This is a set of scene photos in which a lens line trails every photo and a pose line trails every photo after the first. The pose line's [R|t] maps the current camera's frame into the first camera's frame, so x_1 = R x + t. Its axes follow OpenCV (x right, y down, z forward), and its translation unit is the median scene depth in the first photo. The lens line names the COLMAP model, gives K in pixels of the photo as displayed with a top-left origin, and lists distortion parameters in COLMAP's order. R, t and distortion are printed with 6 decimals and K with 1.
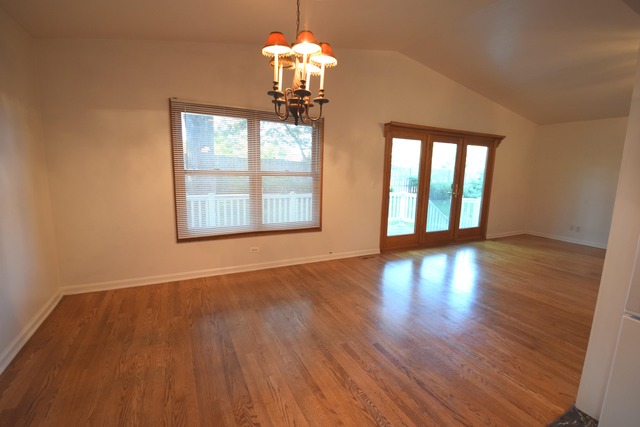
lens RADIAL K [[285.6, 0, 322.1], [0, 285.6, 216.4], [0, 0, 1]] dist [0.001279, -0.013318]
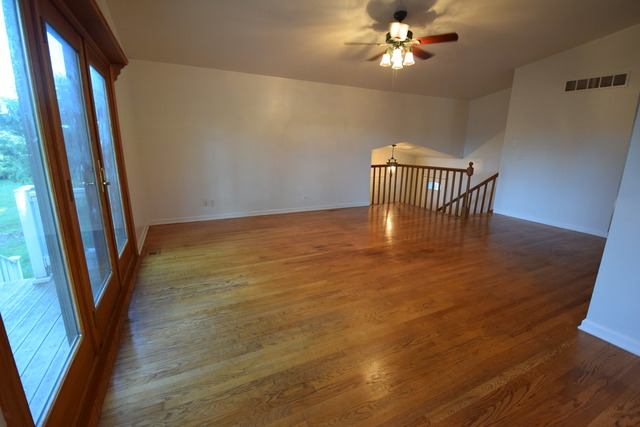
lens RADIAL K [[285.6, 0, 322.1], [0, 285.6, 216.4], [0, 0, 1]] dist [0.001279, -0.013318]
pose [[0.006664, -0.260317, 0.965500, 0.096319], [0.140462, 0.956193, 0.256838, -0.128679], [-0.990064, 0.133905, 0.042937, 0.928704]]
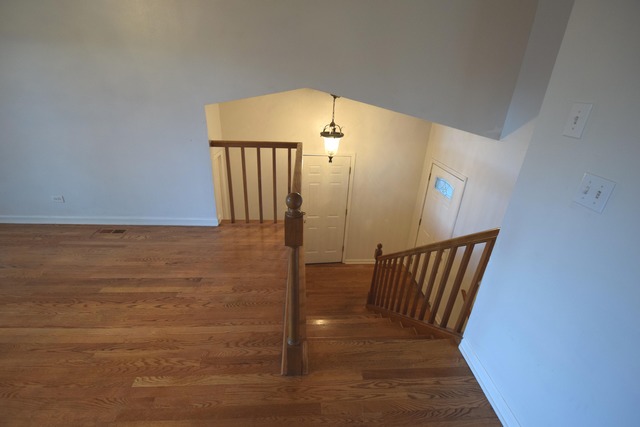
lens RADIAL K [[285.6, 0, 322.1], [0, 285.6, 216.4], [0, 0, 1]] dist [0.001279, -0.013318]
pose [[0.381044, -0.392298, 0.837202, 1.153712], [0.101465, 0.917791, 0.383880, -0.026915], [-0.918973, -0.061329, 0.389523, 0.146815]]
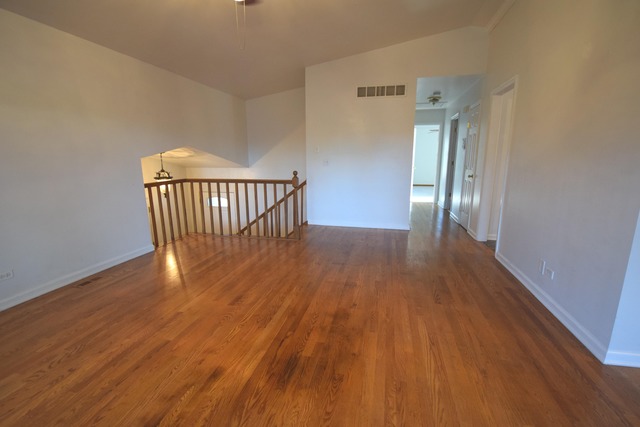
lens RADIAL K [[285.6, 0, 322.1], [0, 285.6, 216.4], [0, 0, 1]] dist [0.001279, -0.013318]
pose [[-0.767216, -0.150845, 0.623398, 0.650083], [0.082629, 0.940606, 0.329292, -0.116681], [-0.636044, 0.304148, -0.709184, 1.015677]]
